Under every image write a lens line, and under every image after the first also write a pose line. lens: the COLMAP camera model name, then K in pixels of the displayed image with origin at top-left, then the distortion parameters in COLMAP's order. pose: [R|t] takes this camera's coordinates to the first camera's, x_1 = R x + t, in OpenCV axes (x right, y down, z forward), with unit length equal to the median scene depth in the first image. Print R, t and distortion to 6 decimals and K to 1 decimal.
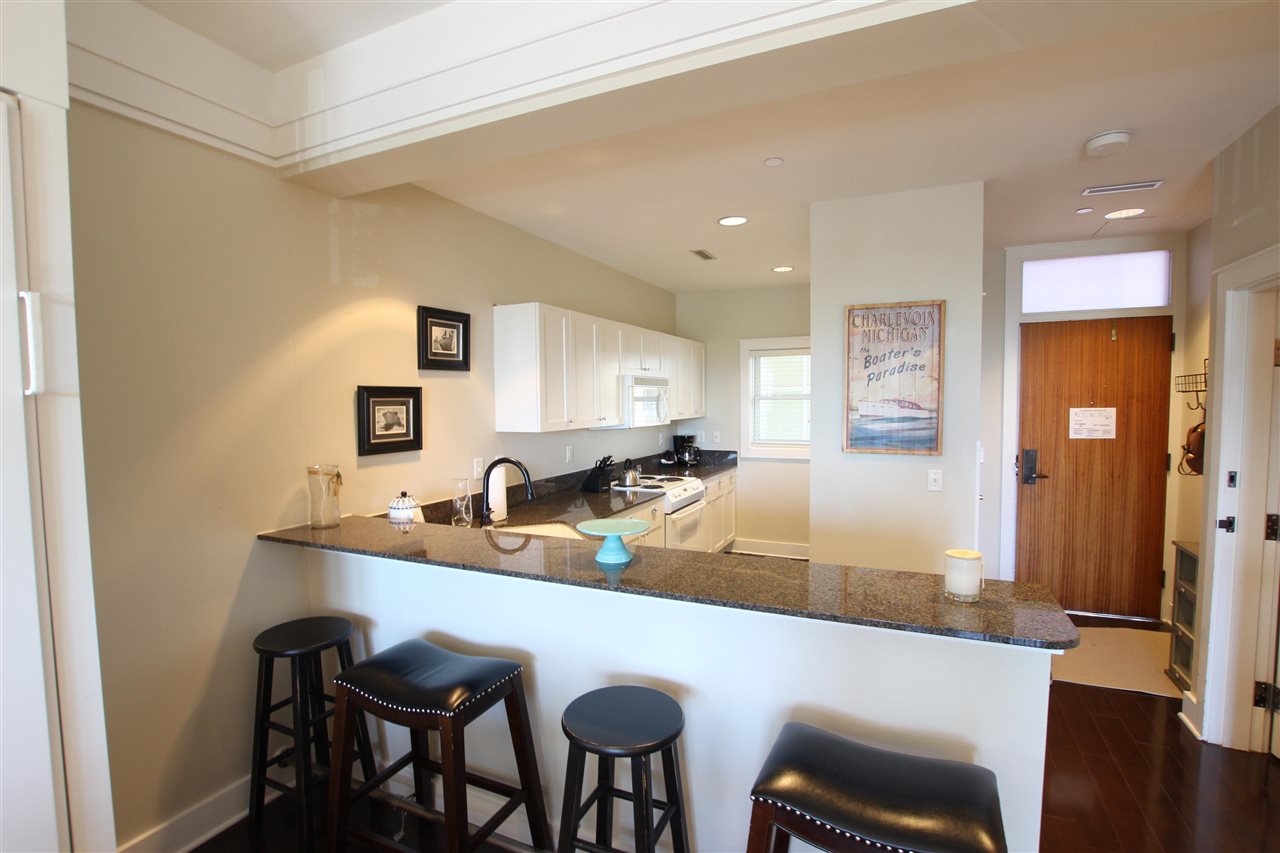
lens RADIAL K [[596.2, 0, 641.3], [0, 596.2, 431.0], [0, 0, 1]] dist [-0.032723, 0.004920]
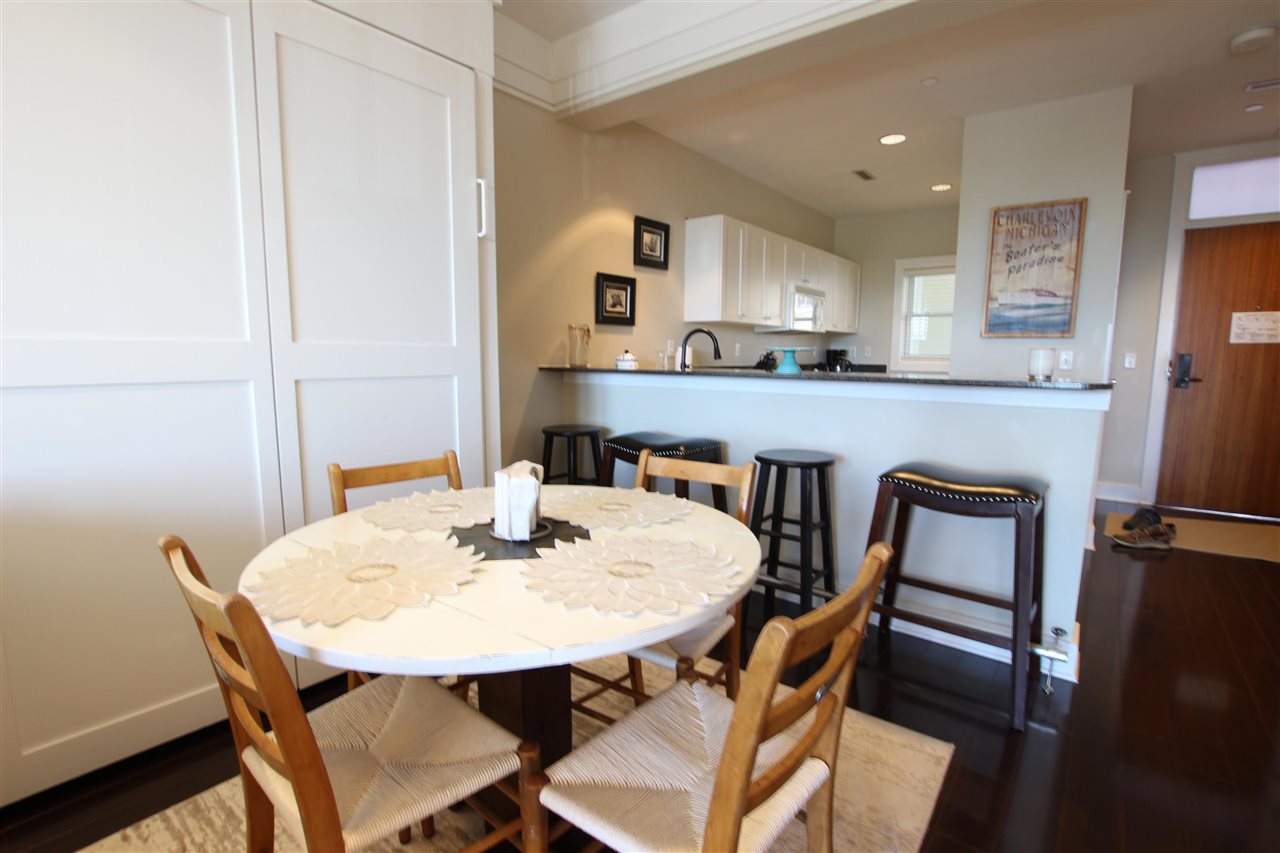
lens RADIAL K [[596.2, 0, 643.2], [0, 596.2, 430.3], [0, 0, 1]] dist [-0.032723, 0.004920]
pose [[0.971921, 0.047418, -0.230481, -0.029089], [-0.029672, 0.996364, 0.079861, 0.147184], [0.233430, -0.070779, 0.969794, -0.291054]]
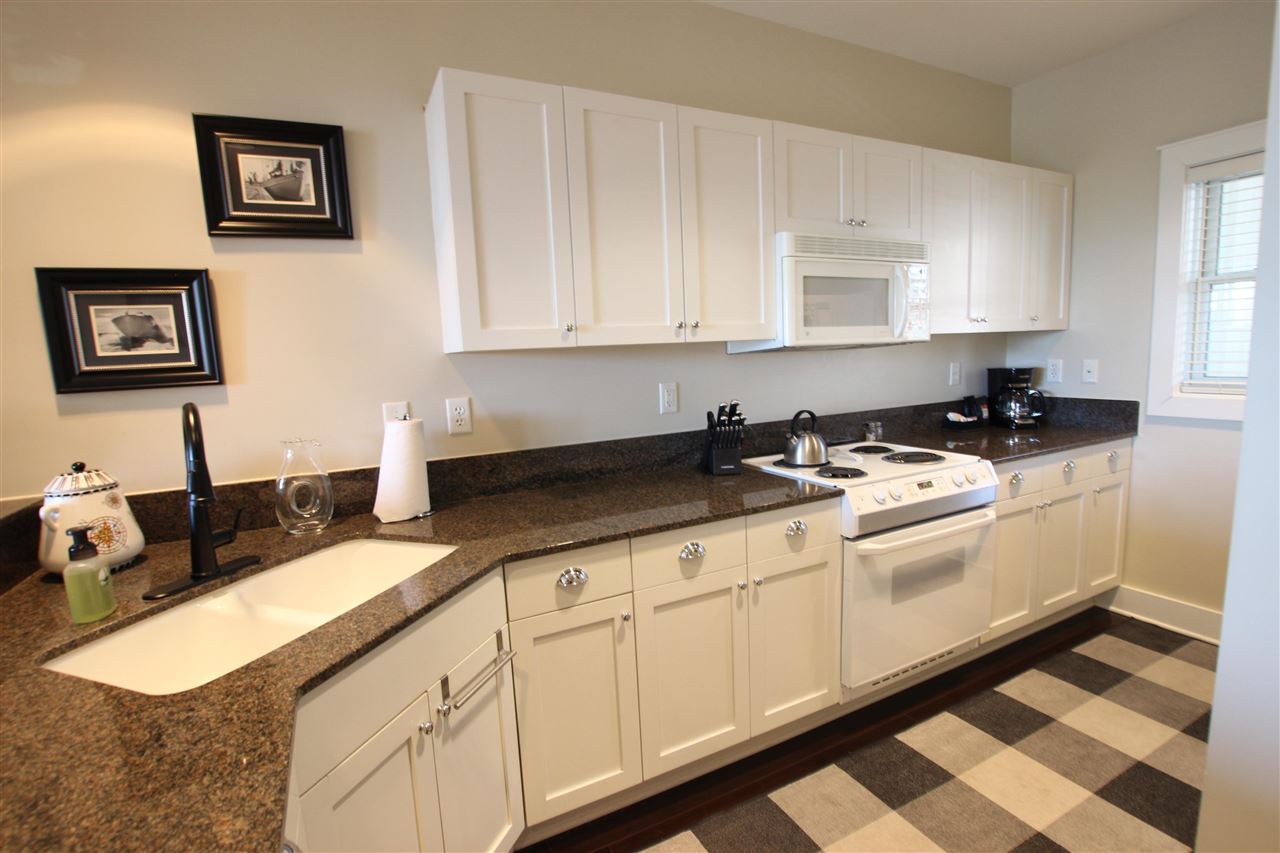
lens RADIAL K [[596.2, 0, 642.8], [0, 596.2, 432.7], [0, 0, 1]] dist [-0.032723, 0.004920]
pose [[0.782080, 0.059782, -0.620304, 0.262411], [0.003303, 0.994976, 0.100057, 0.021199], [0.623169, -0.080301, 0.777953, 0.762076]]
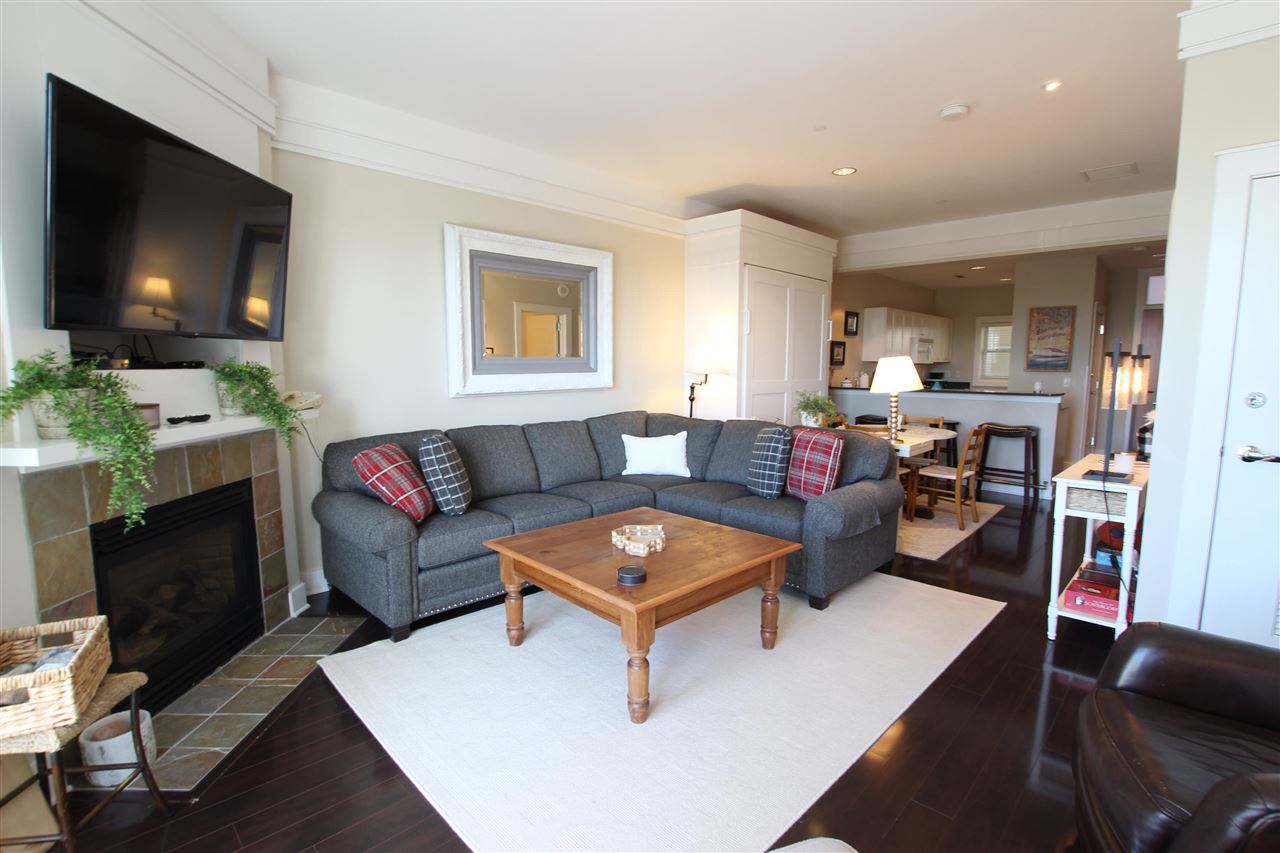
lens RADIAL K [[596.2, 0, 641.1], [0, 596.2, 431.6], [0, 0, 1]] dist [-0.032723, 0.004920]
pose [[0.944252, 0.049344, -0.325504, -0.324478], [-0.028891, 0.997309, 0.067374, 0.164093], [0.327953, -0.054214, 0.943137, -1.717012]]
